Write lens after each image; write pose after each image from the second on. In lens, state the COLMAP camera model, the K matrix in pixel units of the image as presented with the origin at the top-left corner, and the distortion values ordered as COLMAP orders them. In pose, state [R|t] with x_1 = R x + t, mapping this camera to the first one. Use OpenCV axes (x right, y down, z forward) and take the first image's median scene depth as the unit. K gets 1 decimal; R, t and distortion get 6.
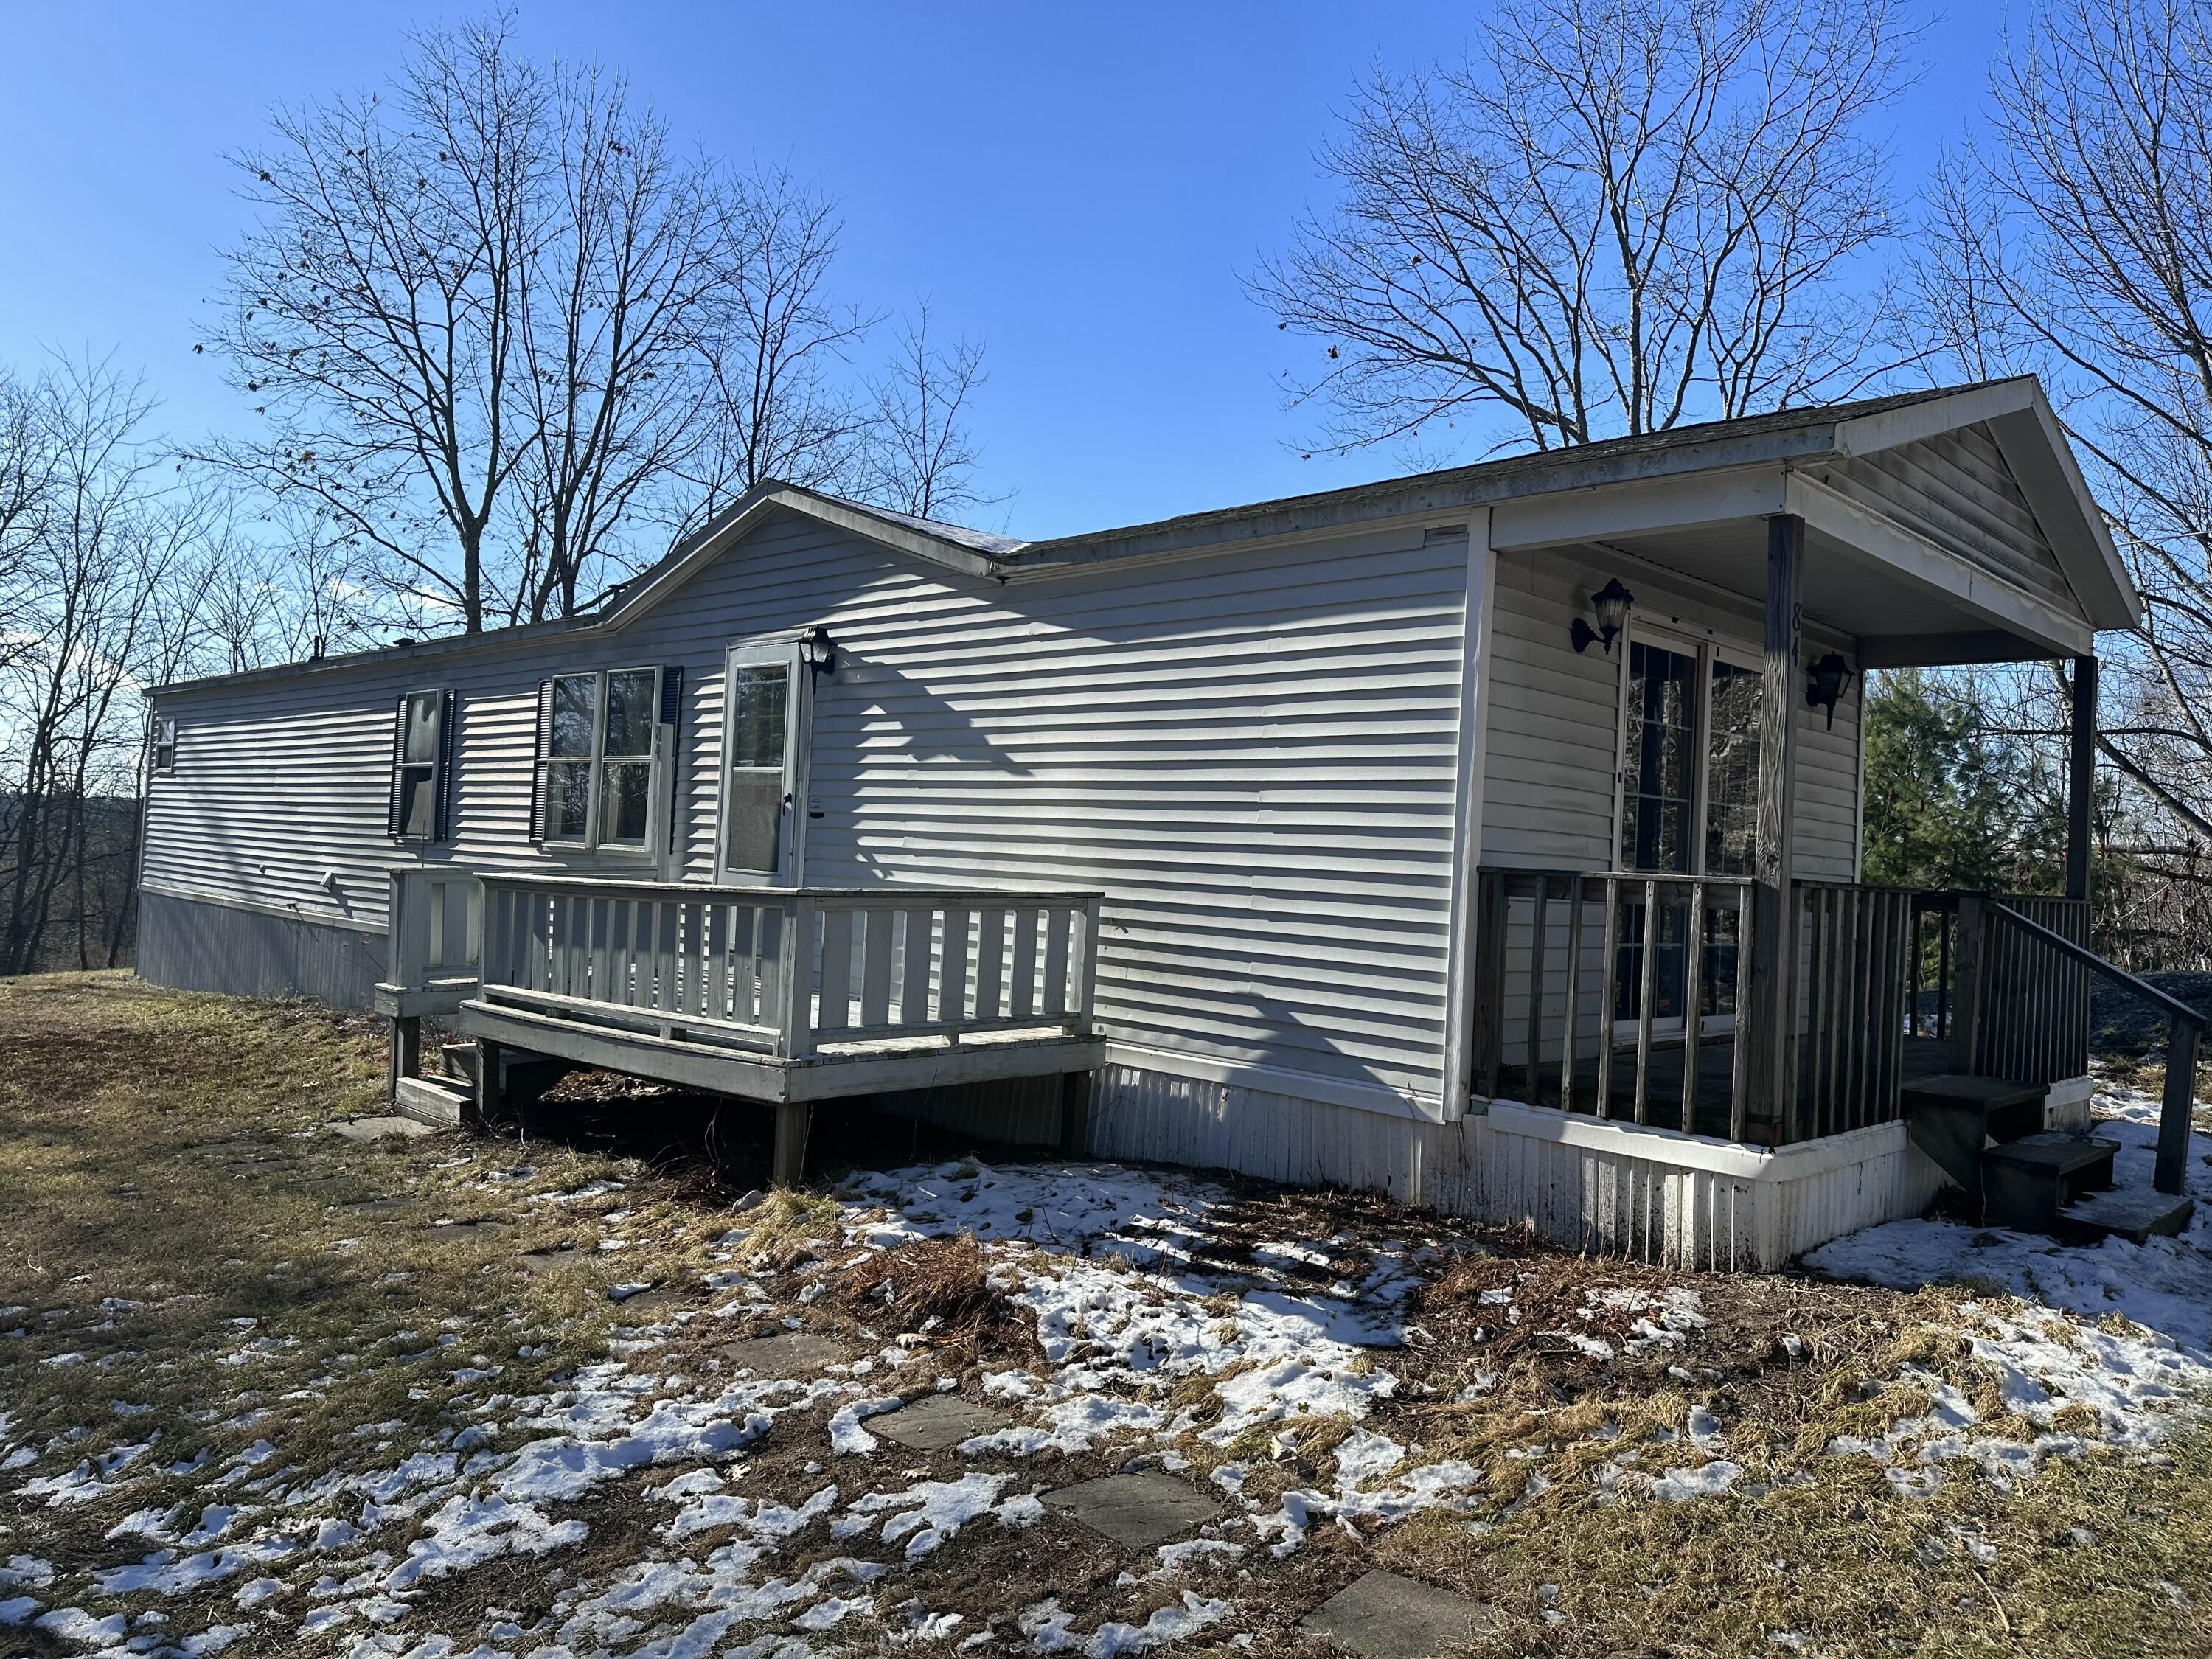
lens RADIAL K [[1513.4, 0, 1106.0], [0, 1513.4, 829.5], [0, 0, 1]] dist [0.109340, -0.113661]
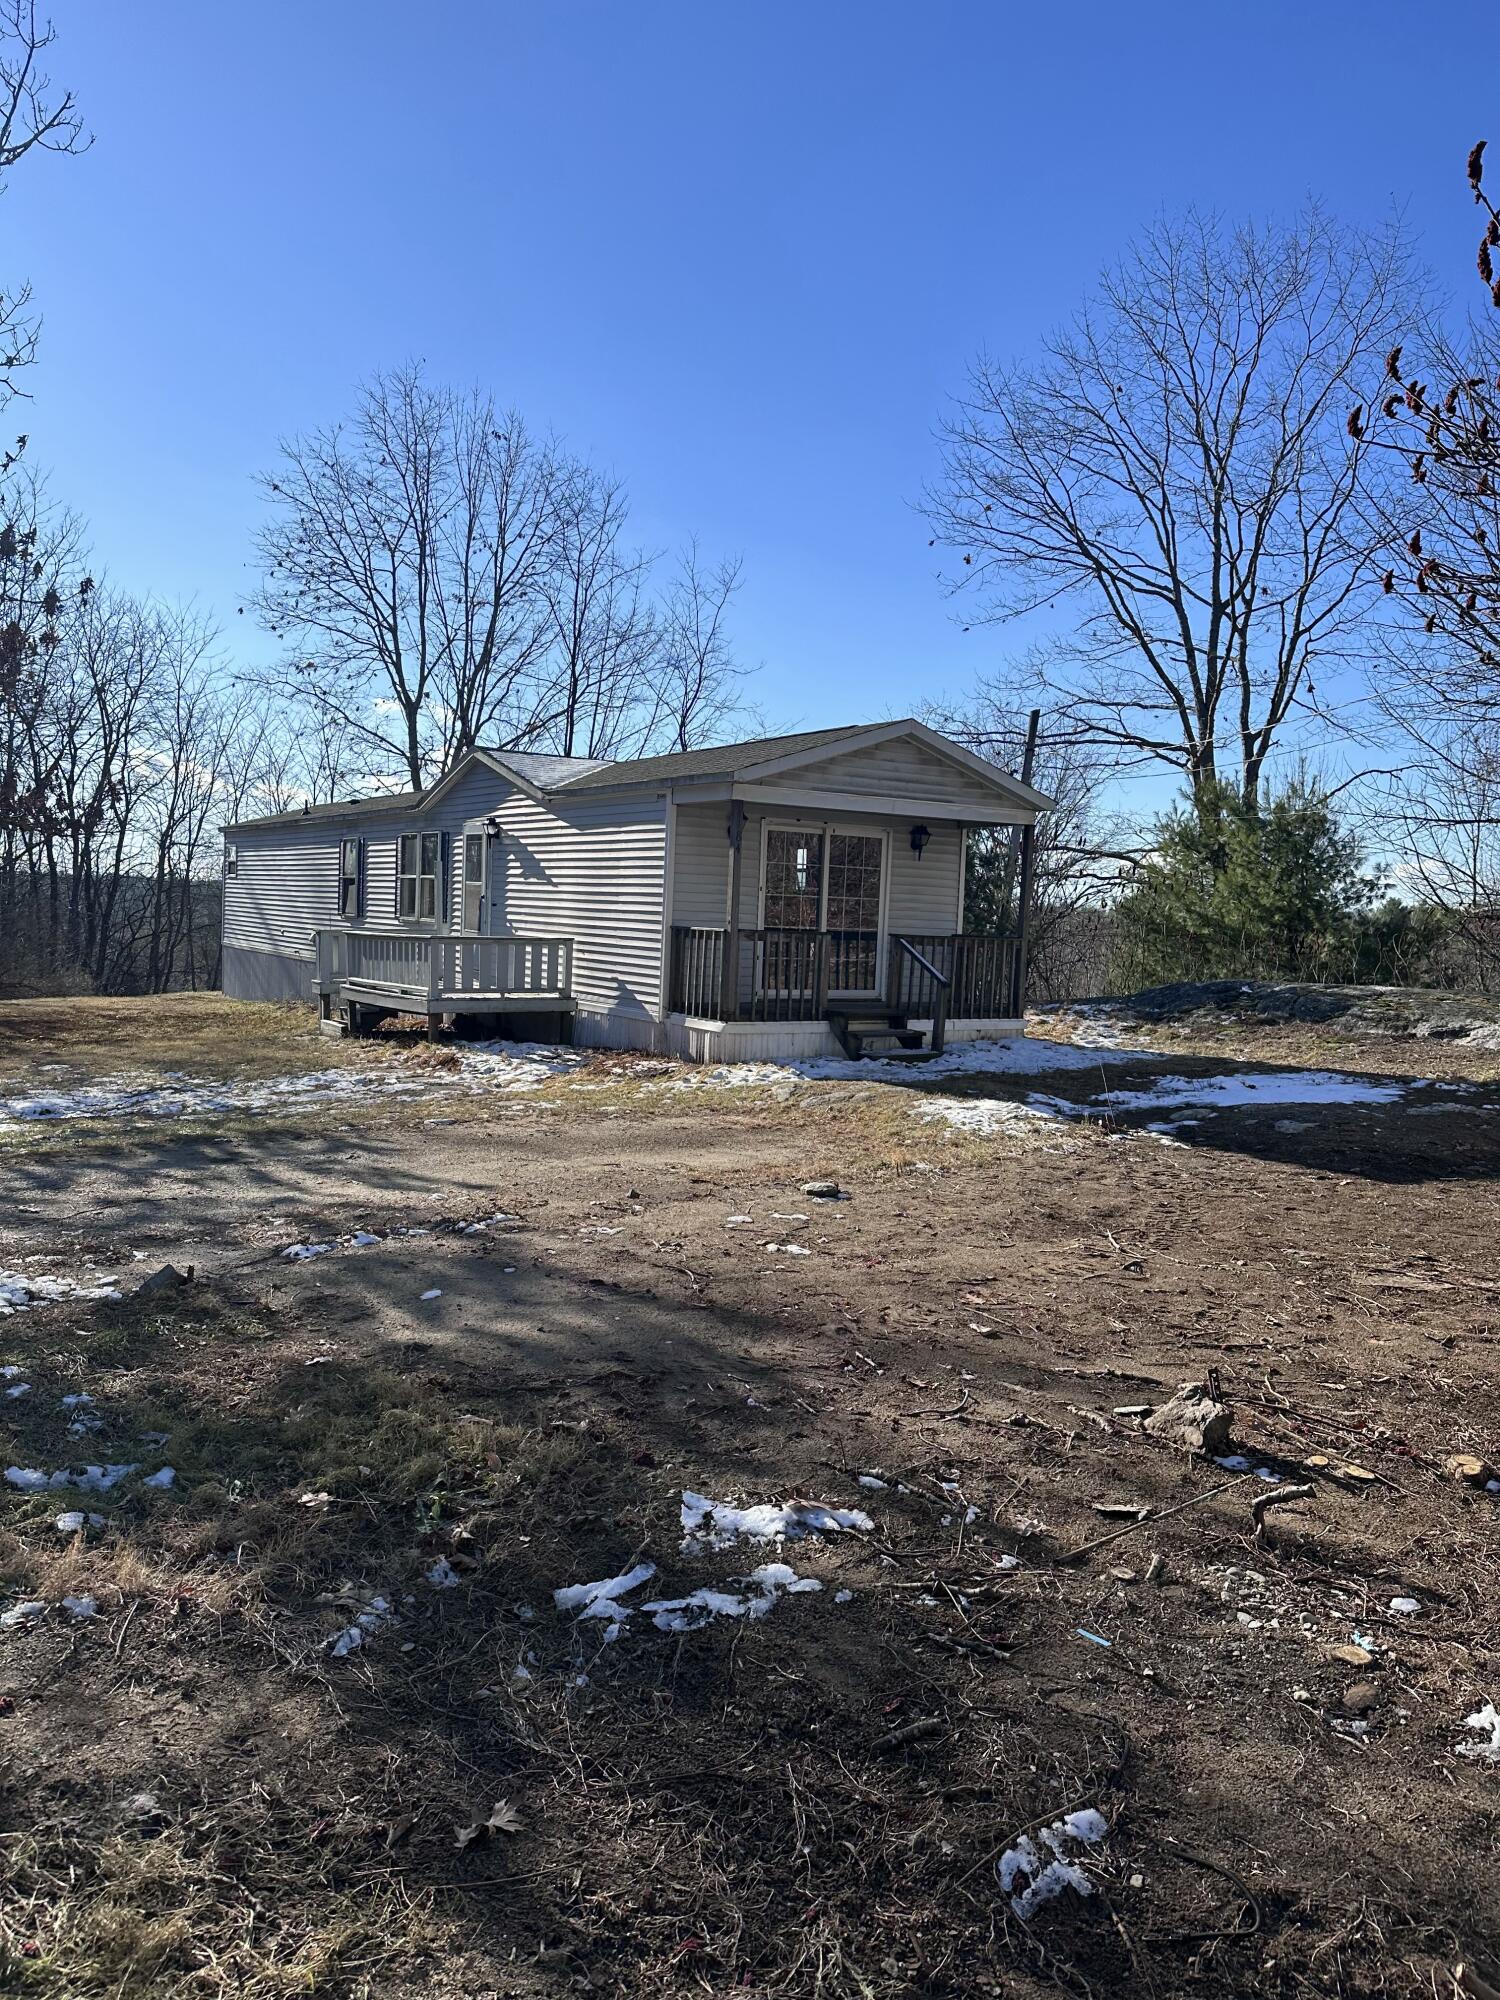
lens RADIAL K [[1368.3, 0, 750.0], [0, 1368.3, 1000.0], [0, 0, 1]] dist [0.109340, -0.113661]
pose [[0.979852, 0.000741, -0.199723, 0.558556], [0.014407, 0.997126, 0.074385, -0.014337], [0.199204, -0.075763, 0.977025, -0.850542]]
